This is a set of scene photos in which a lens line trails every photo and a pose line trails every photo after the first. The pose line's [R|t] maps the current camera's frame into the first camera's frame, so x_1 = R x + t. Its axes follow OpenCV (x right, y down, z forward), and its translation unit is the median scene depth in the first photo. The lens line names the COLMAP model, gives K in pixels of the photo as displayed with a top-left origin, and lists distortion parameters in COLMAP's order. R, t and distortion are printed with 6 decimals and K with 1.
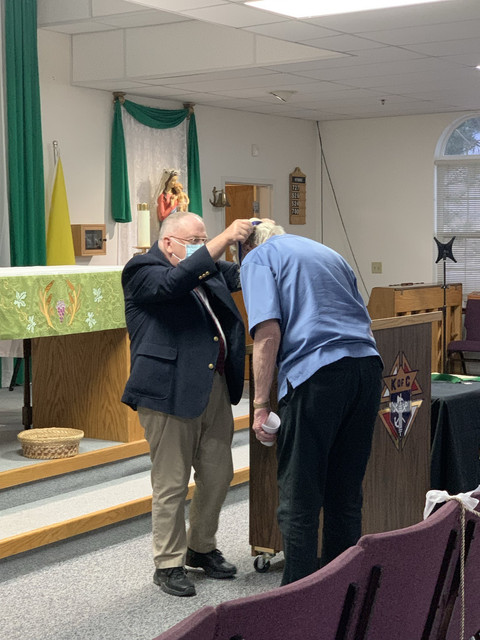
lens RADIAL K [[1182.7, 0, 232.1], [0, 1182.7, 312.7], [0, 0, 1]] dist [0.069331, 0.000000]
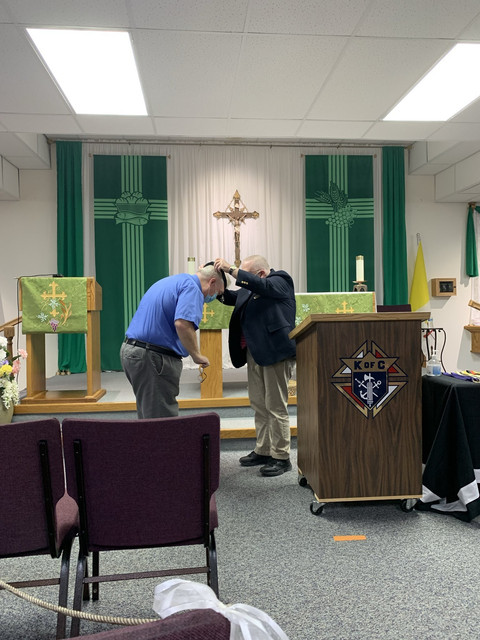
lens RADIAL K [[491.5, 0, 239.4], [0, 491.5, 315.9], [0, 0, 1]] dist [0.035271, -0.044290]
pose [[0.643452, 0.003605, -0.765478, 0.256506], [-0.039018, 0.998843, -0.028094, 0.014739], [0.764492, 0.047945, 0.642848, 0.302308]]
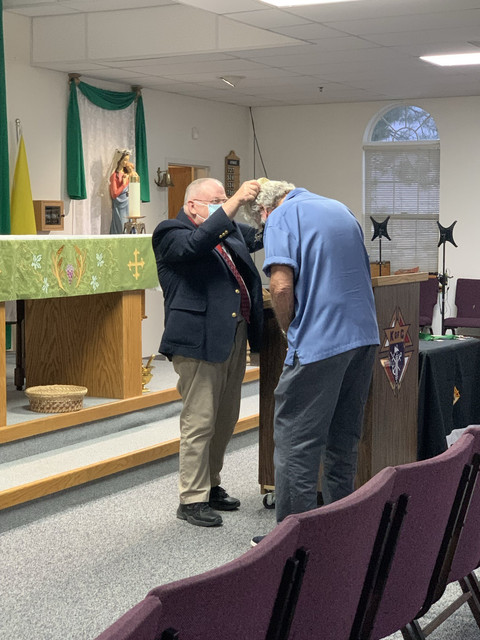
lens RADIAL K [[1182.7, 0, 241.7], [0, 1182.7, 297.9], [0, 0, 1]] dist [0.069331, 0.000000]
pose [[0.993717, 0.000350, 0.111917, -0.070845], [0.000256, 0.999985, -0.005395, 0.016896], [-0.111917, 0.005389, 0.993703, -0.050484]]
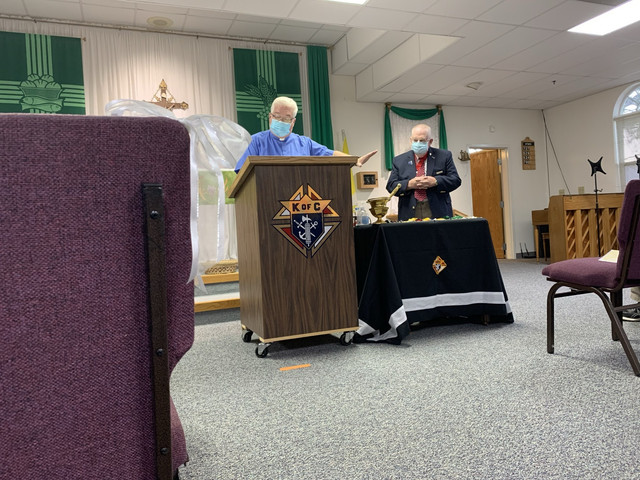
lens RADIAL K [[491.5, 0, 317.6], [0, 491.5, 236.6], [0, 0, 1]] dist [0.035271, -0.044290]
pose [[0.834478, -0.037279, -0.549779, 0.254838], [0.017187, 0.998984, -0.041651, 0.064730], [0.550773, 0.025308, 0.834271, 0.301256]]
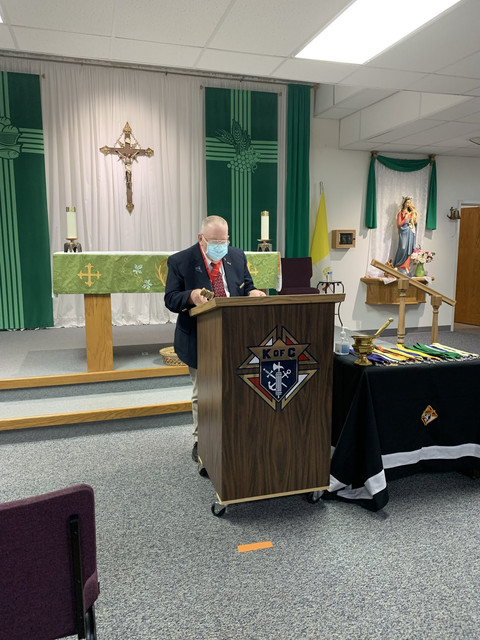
lens RADIAL K [[491.5, 0, 240.1], [0, 491.5, 314.9], [0, 0, 1]] dist [0.035271, -0.044290]
pose [[0.786478, 0.092948, -0.610584, 0.221818], [-0.044493, 0.994569, 0.094090, -0.011320], [0.616013, -0.046833, 0.786342, 0.336076]]
